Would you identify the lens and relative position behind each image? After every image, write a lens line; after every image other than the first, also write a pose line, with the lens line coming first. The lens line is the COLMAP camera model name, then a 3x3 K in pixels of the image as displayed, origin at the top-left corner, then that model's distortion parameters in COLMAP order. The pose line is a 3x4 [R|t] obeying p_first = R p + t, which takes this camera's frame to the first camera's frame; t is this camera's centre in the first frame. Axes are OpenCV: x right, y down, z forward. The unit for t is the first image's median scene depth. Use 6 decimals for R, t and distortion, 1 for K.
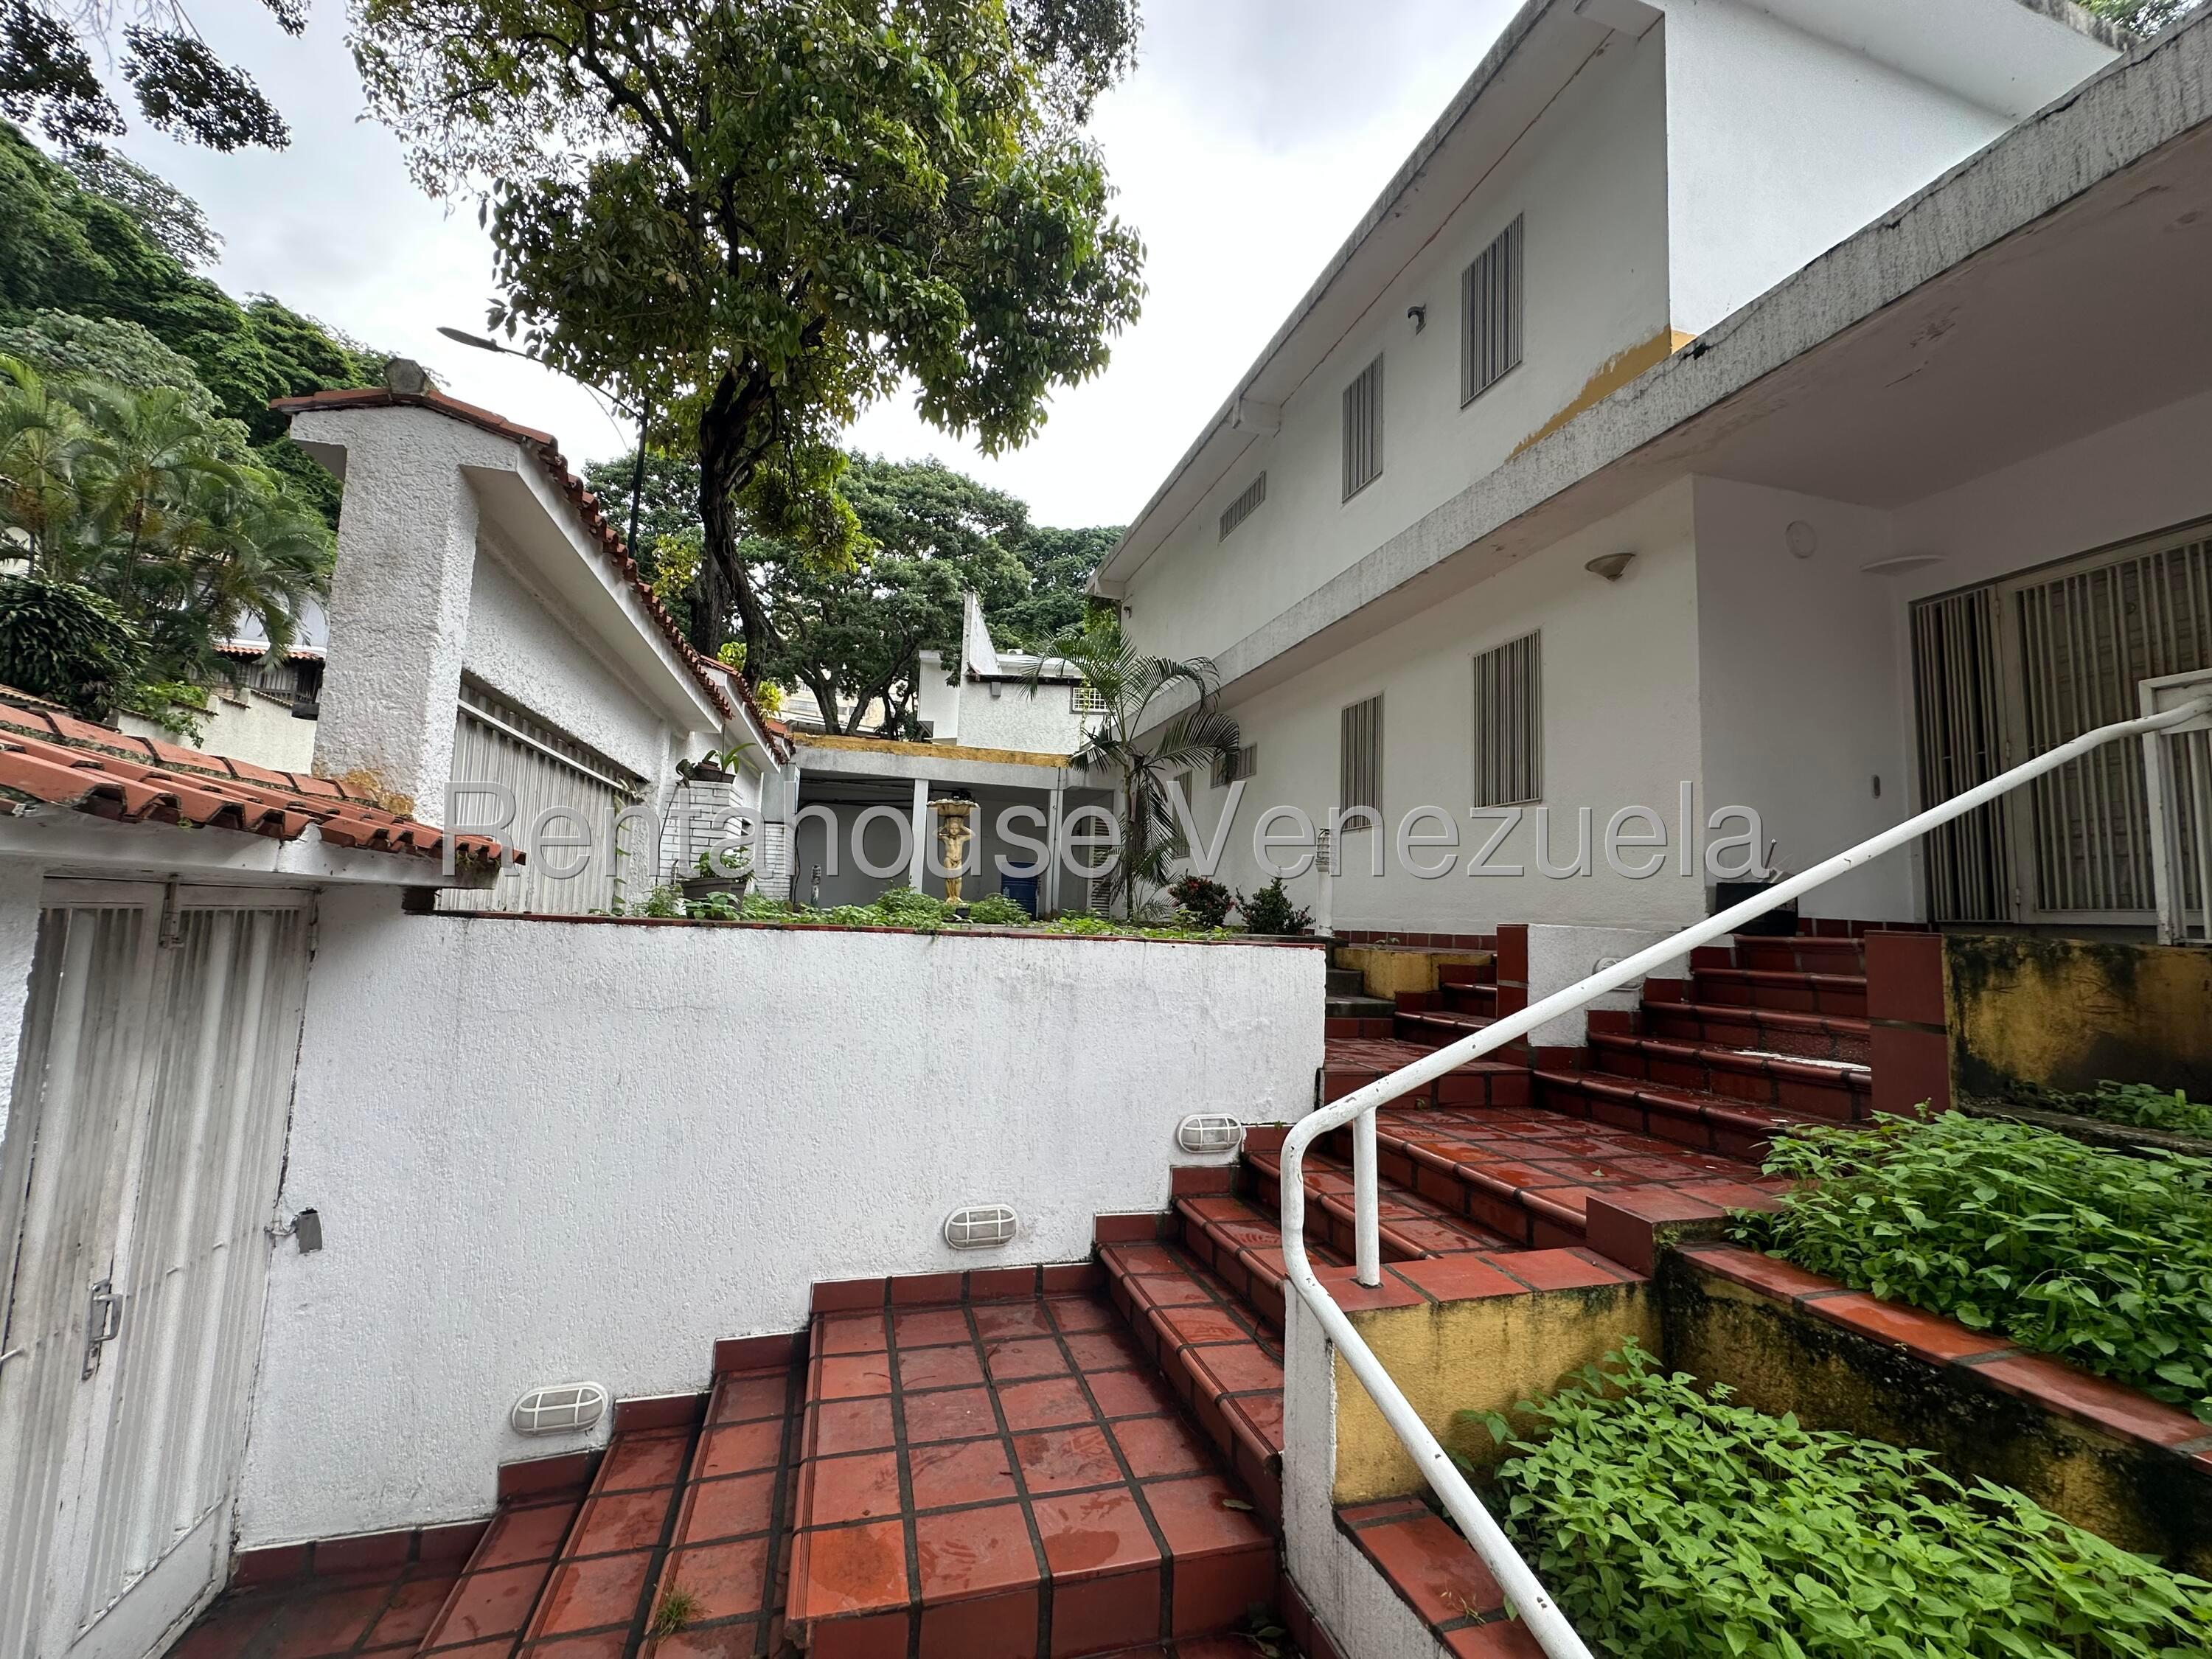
lens RADIAL K [[883.9, 0, 1106.0], [0, 883.9, 829.5], [0, 0, 1]] dist [-0.002600, 0.000996]
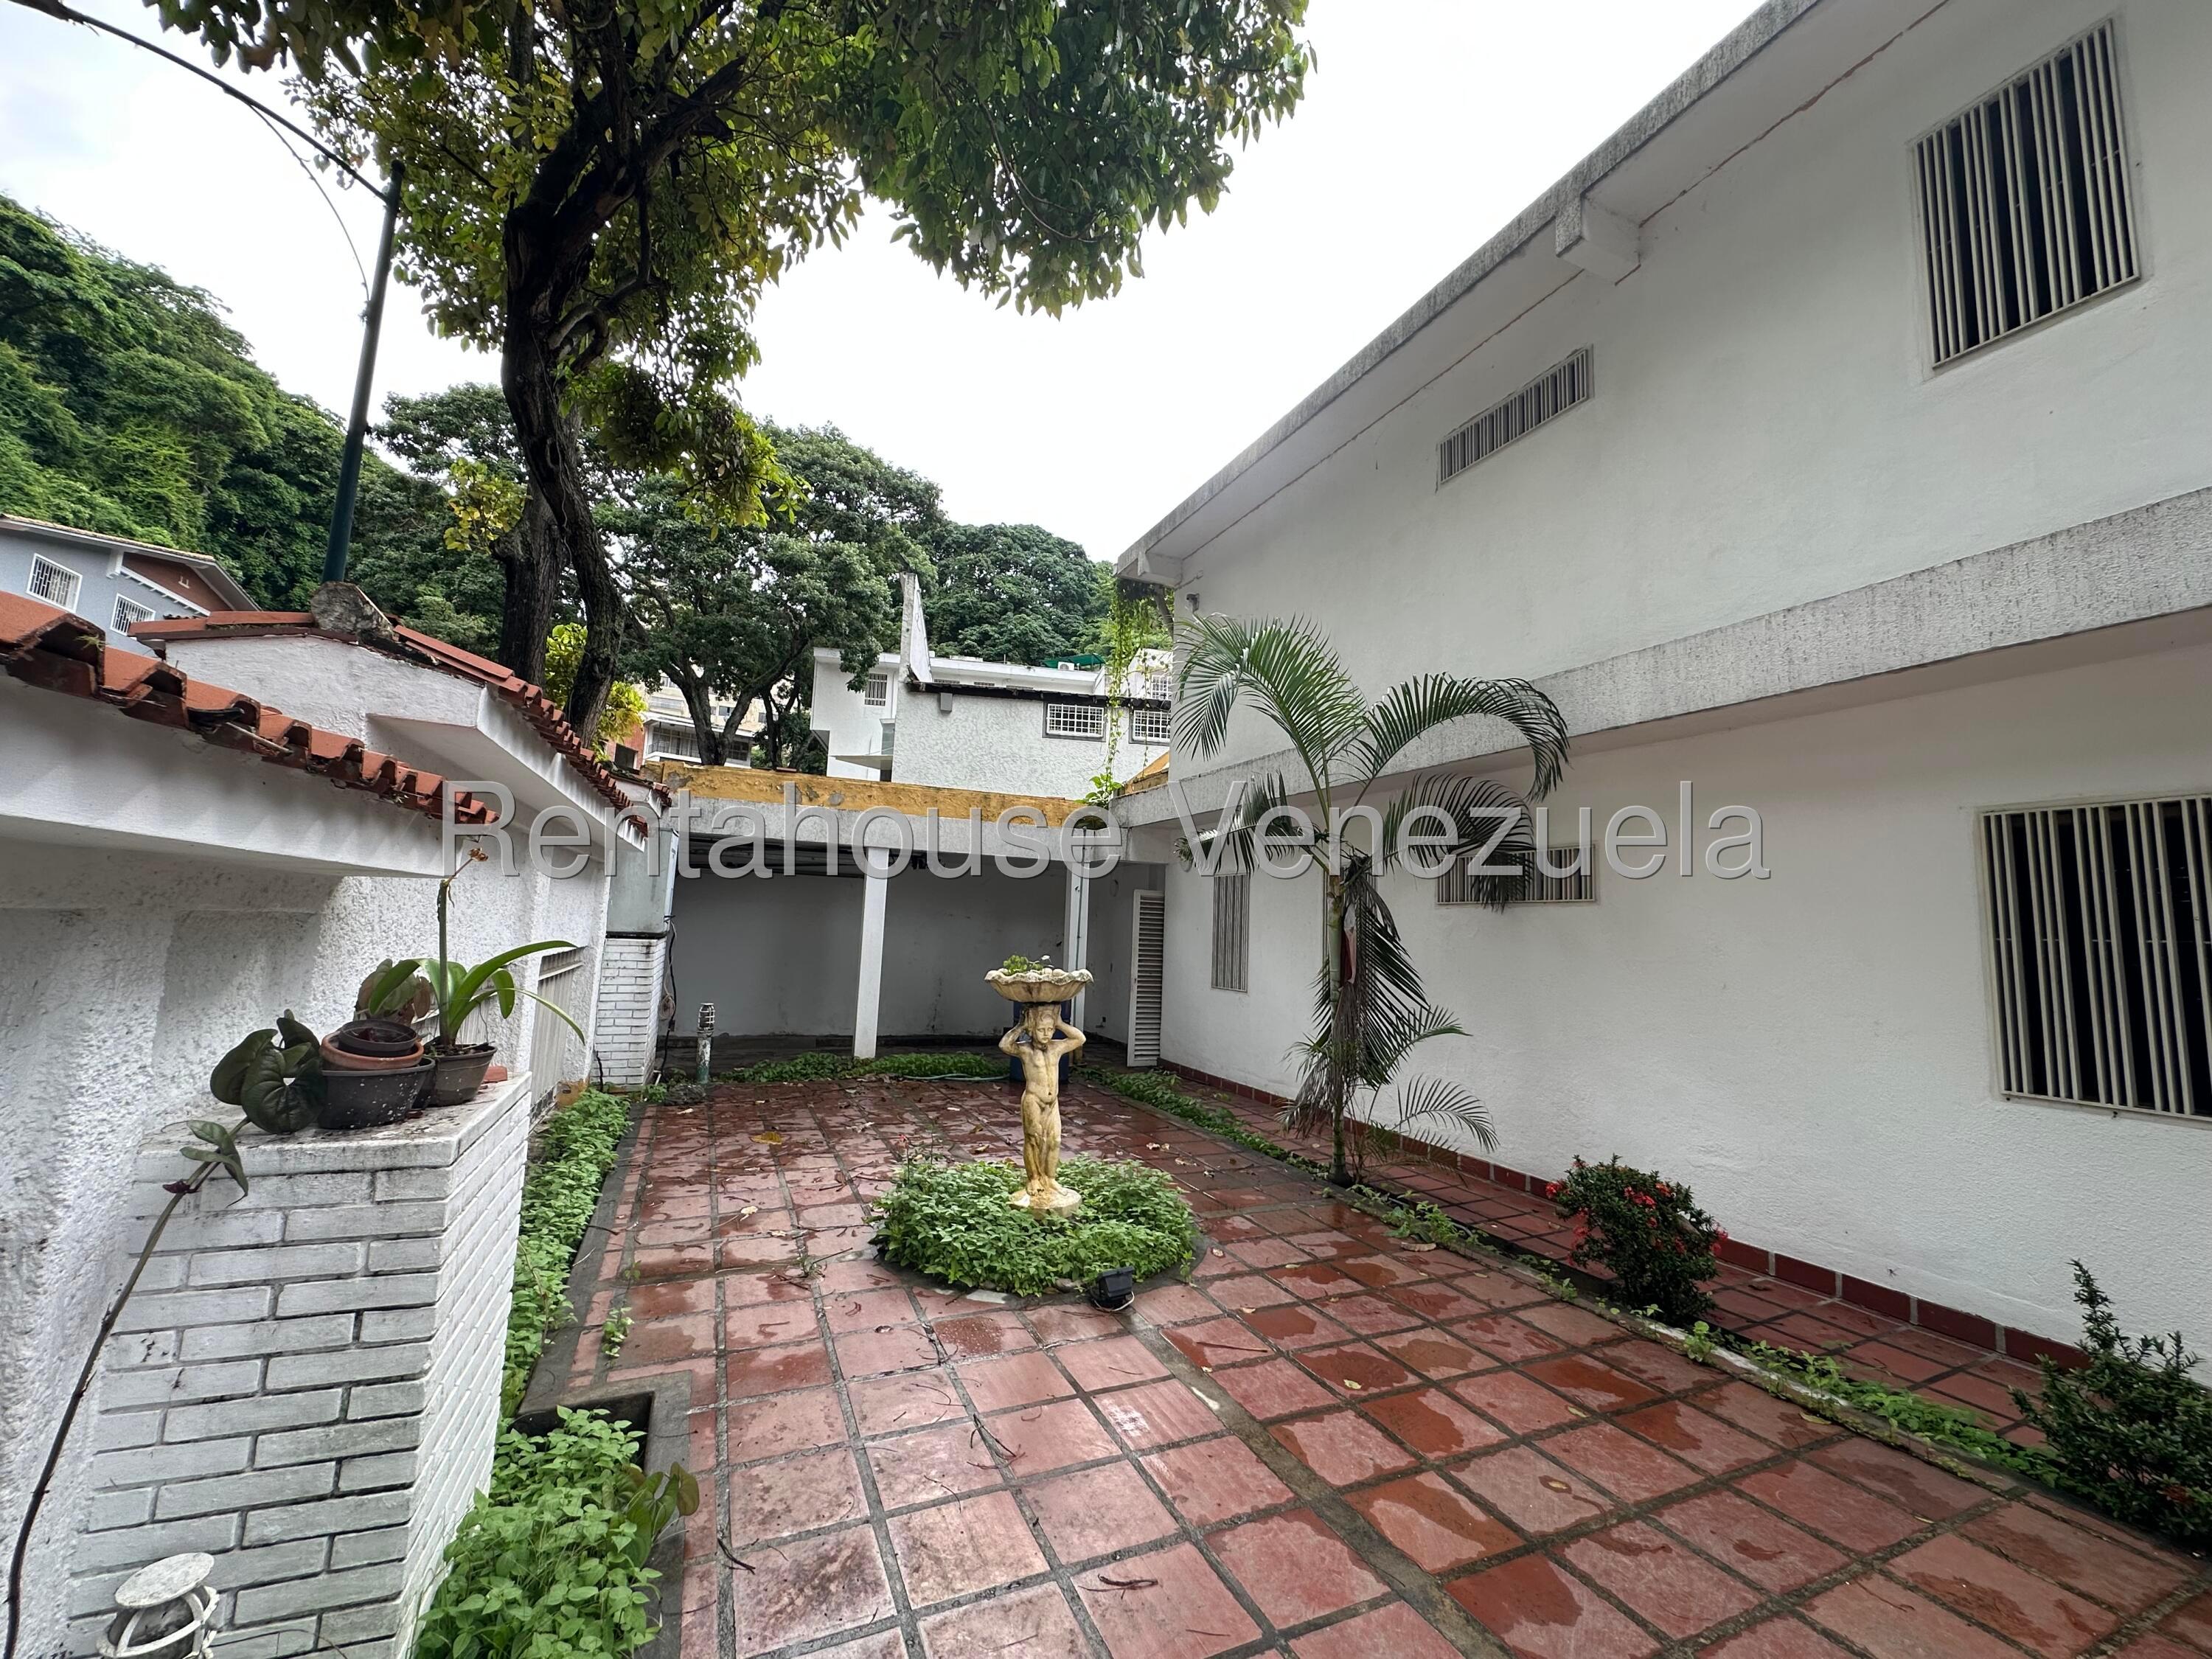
lens RADIAL K [[883.9, 0, 1106.0], [0, 883.9, 829.5], [0, 0, 1]] dist [-0.002600, 0.000996]
pose [[0.990782, 0.013862, 0.134755, -0.048135], [-0.012693, 0.999874, -0.009534, -0.024065], [-0.134871, 0.007736, 0.990833, 0.126094]]
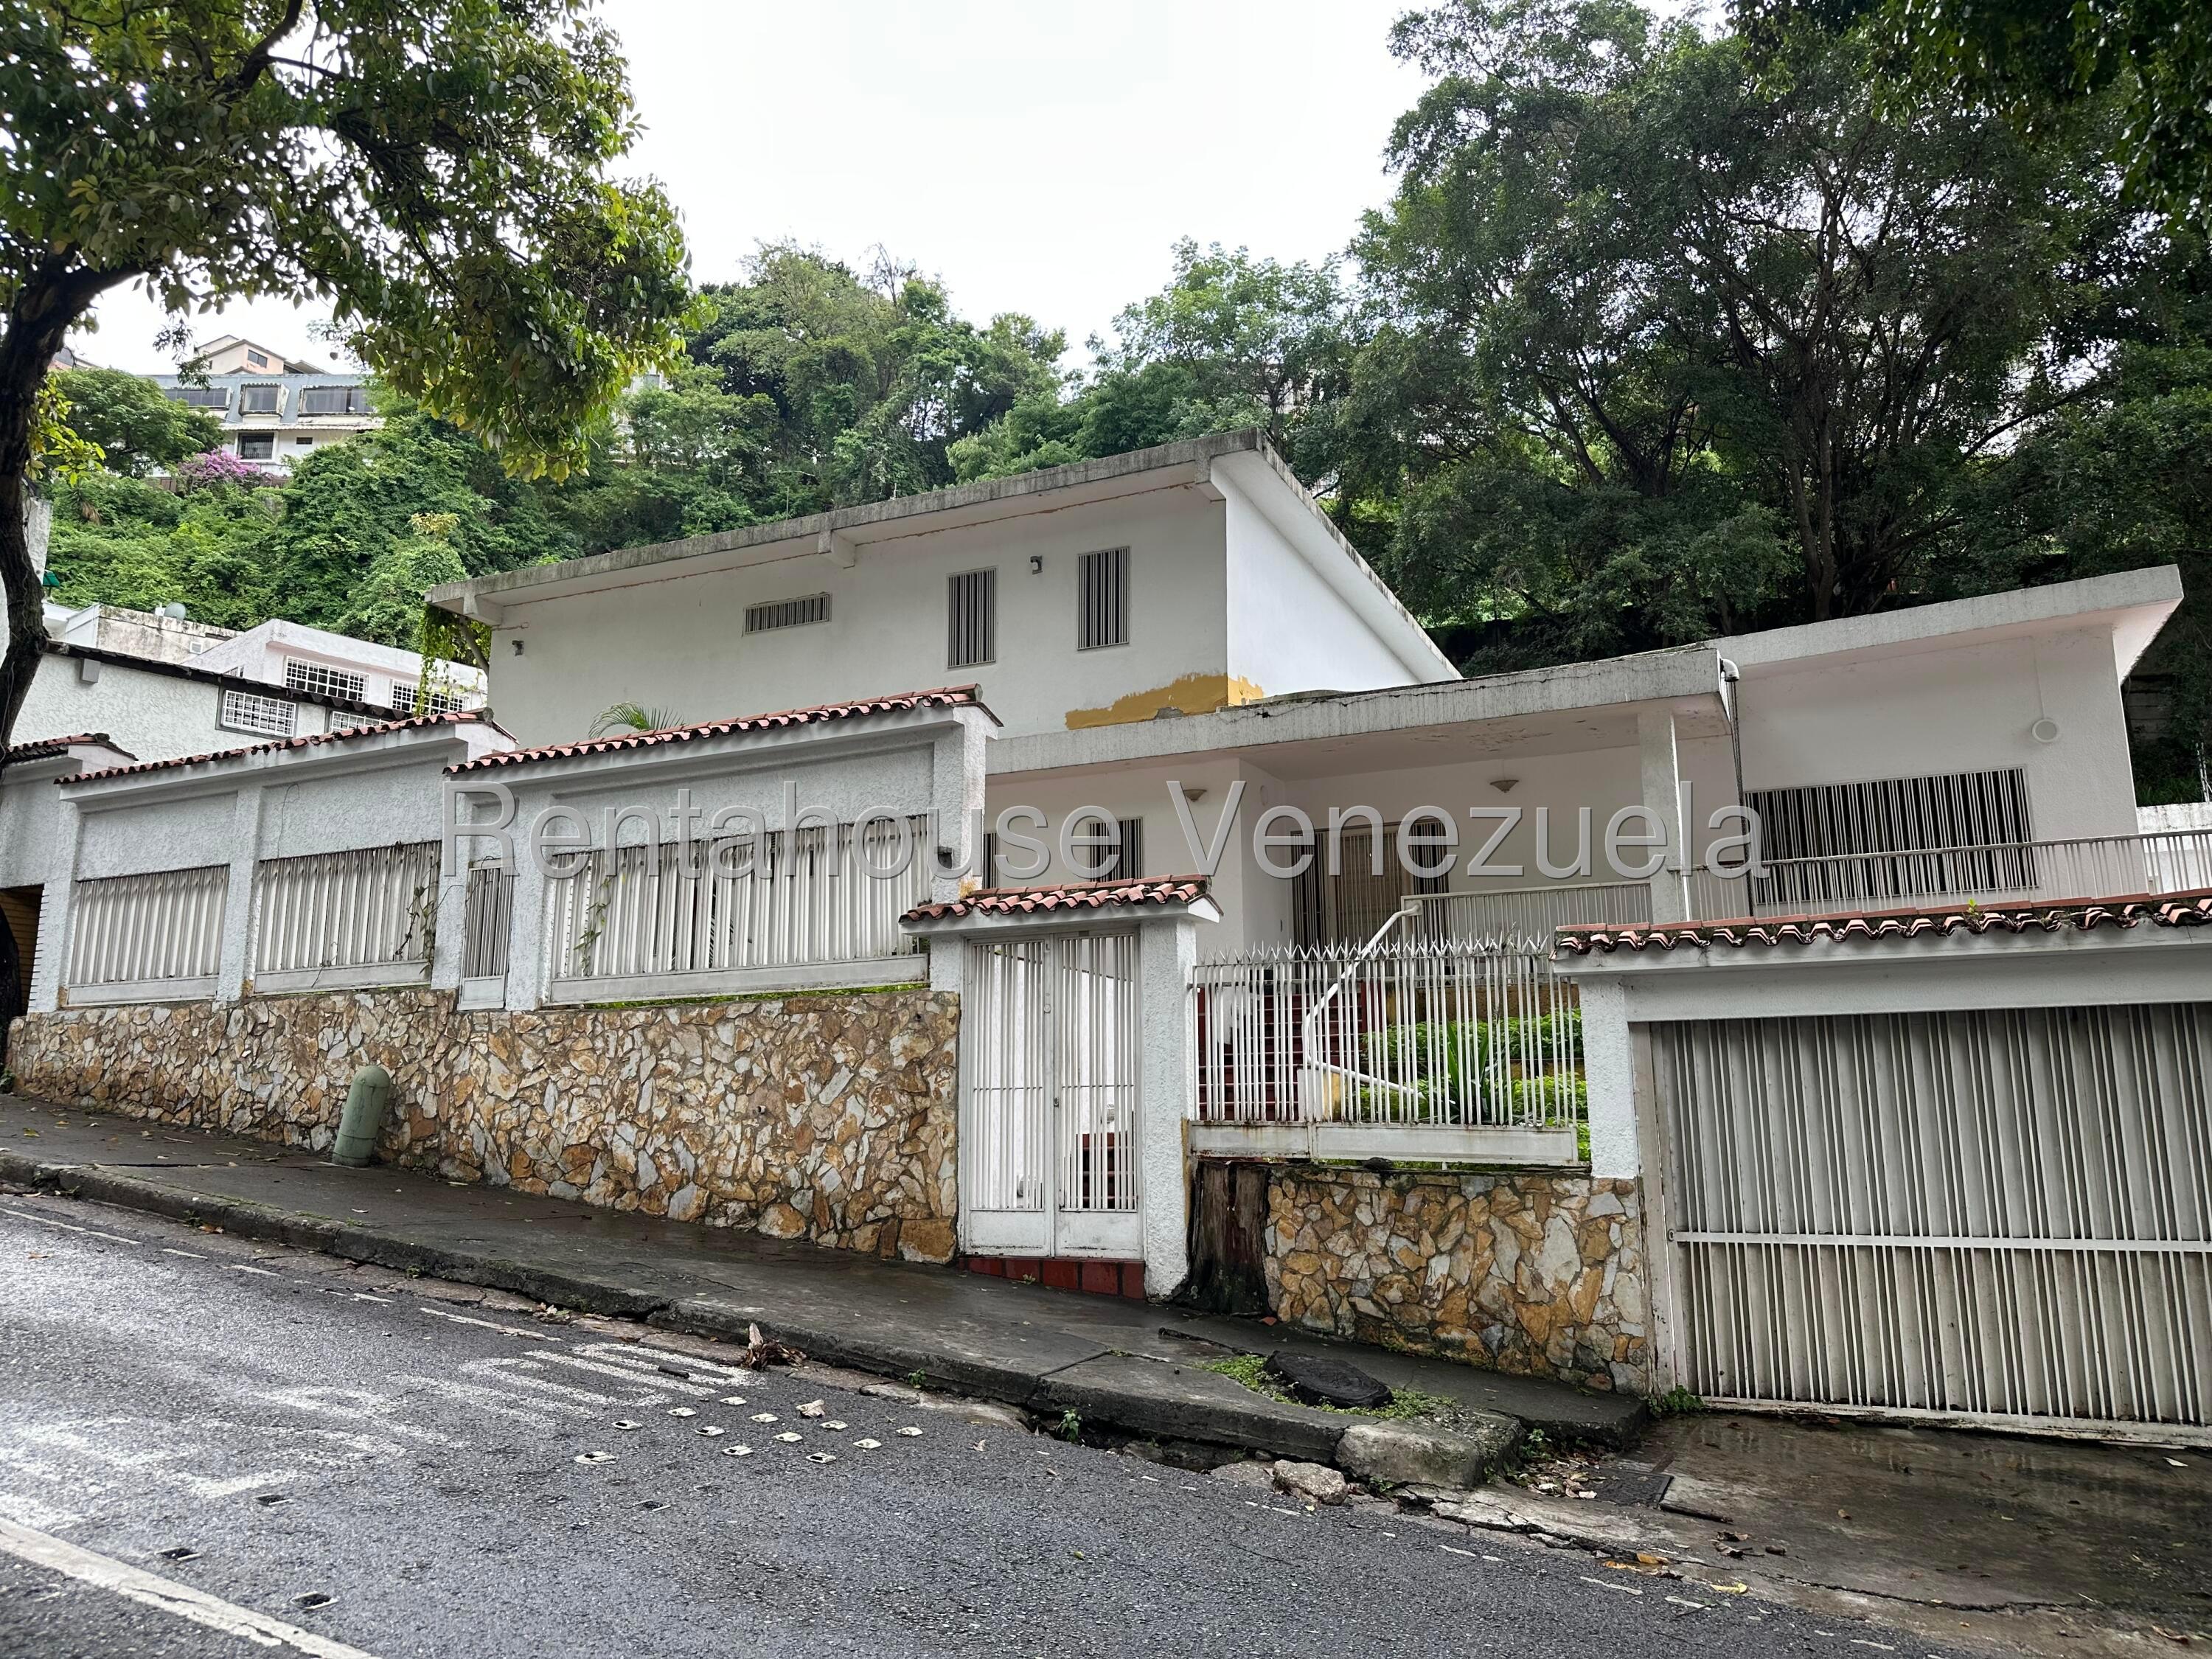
lens RADIAL K [[1648.9, 0, 1106.0], [0, 1648.9, 829.5], [0, 0, 1]] dist [0.007404, 0.001324]
pose [[0.663055, 0.105845, 0.741050, -0.262270], [-0.048945, 0.993965, -0.098176, 0.013363], [-0.746969, 0.028825, 0.664234, -0.139288]]
